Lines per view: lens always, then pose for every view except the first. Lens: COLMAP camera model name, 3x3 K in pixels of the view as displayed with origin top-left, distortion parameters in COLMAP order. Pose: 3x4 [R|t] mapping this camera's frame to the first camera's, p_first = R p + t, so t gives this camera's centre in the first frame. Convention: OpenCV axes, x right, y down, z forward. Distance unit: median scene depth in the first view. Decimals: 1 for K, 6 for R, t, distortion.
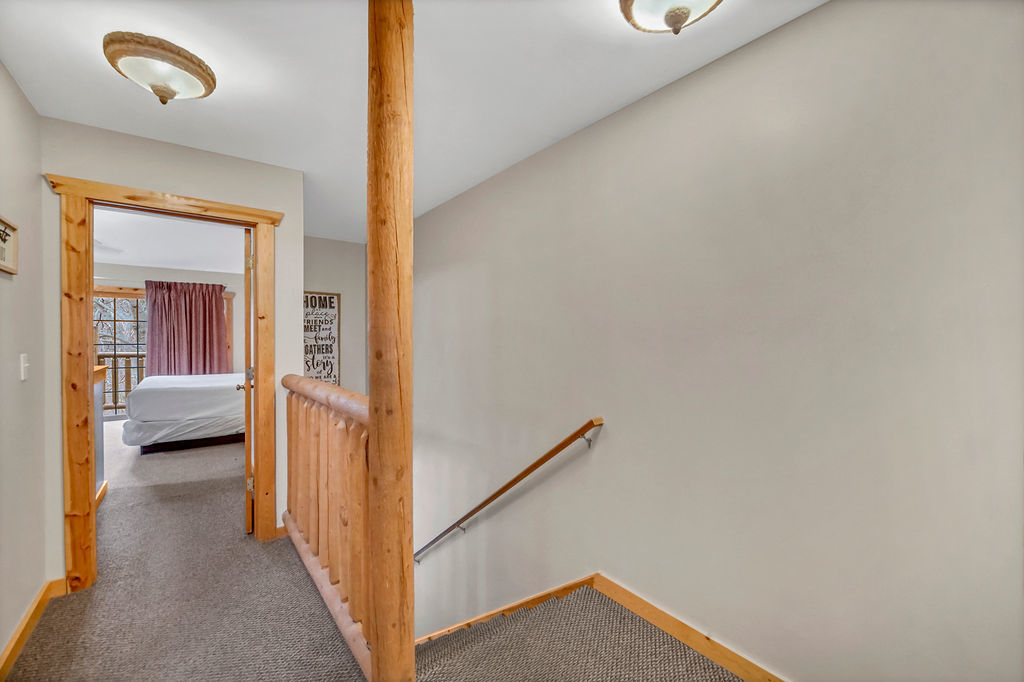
lens RADIAL K [[412.8, 0, 512.0], [0, 412.8, 341.0], [0, 0, 1]] dist [-0.001433, -0.000249]
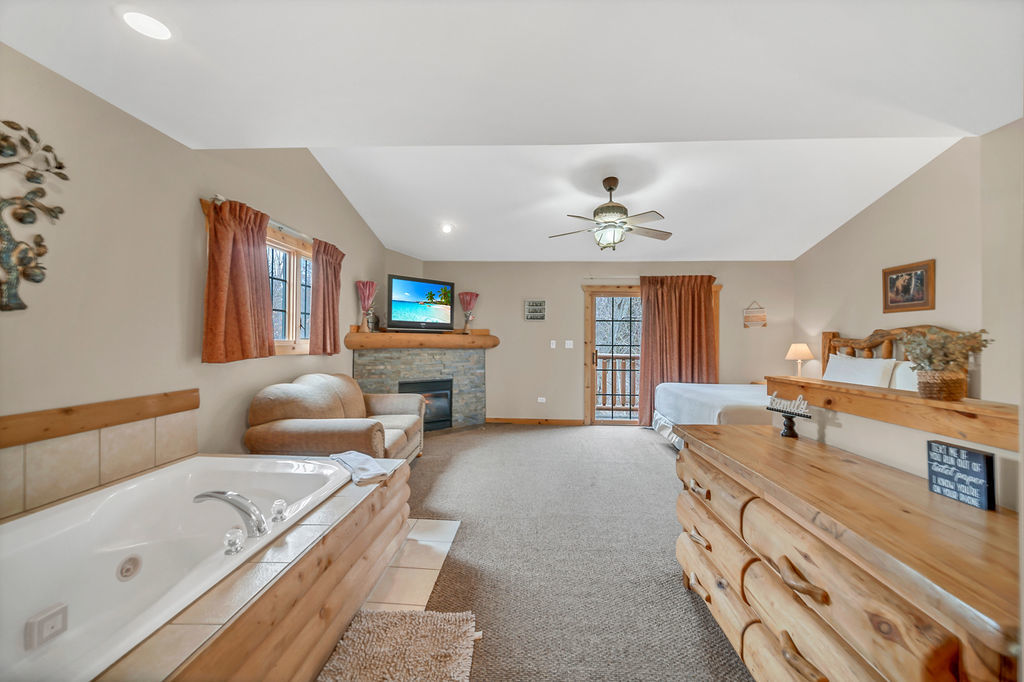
lens RADIAL K [[412.8, 0, 512.0], [0, 412.8, 341.0], [0, 0, 1]] dist [-0.001433, -0.000249]
pose [[0.748688, 0.008560, -0.662868, -0.478194], [-0.012583, 0.999920, -0.001300, 0.002182], [0.662804, 0.009314, 0.748735, 0.118269]]
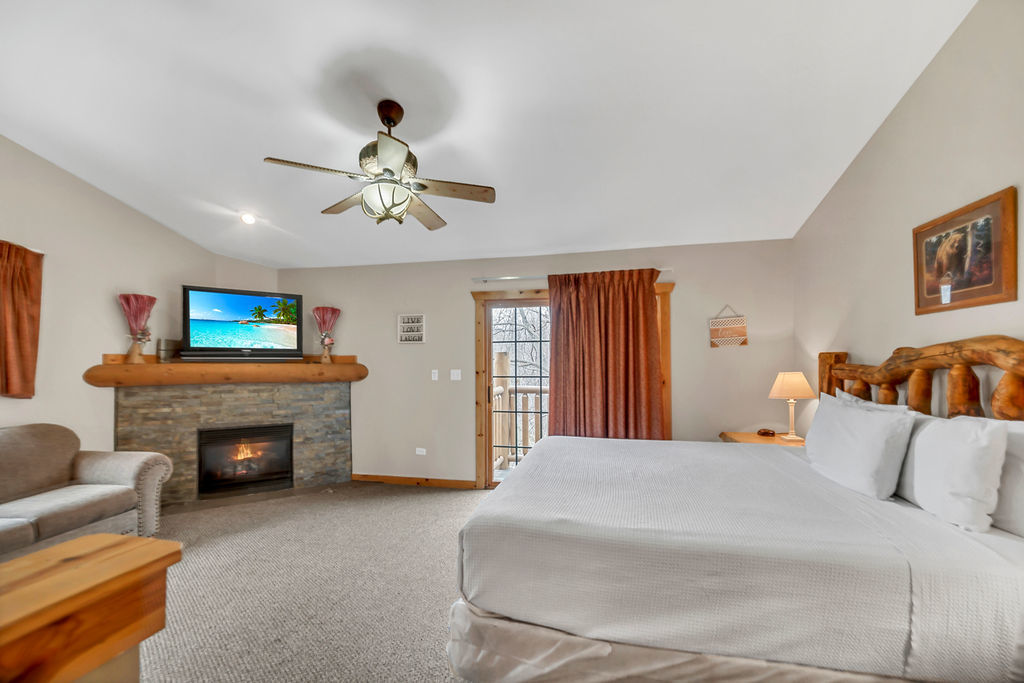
lens RADIAL K [[422.8, 0, 510.7], [0, 422.8, 364.6], [0, 0, 1]] dist [-0.001282, -0.000156]
pose [[0.632883, 0.000509, -0.774247, -0.414313], [-0.000710, 1.000000, 0.000077, -0.010083], [0.774247, 0.000501, 0.632883, 0.532287]]
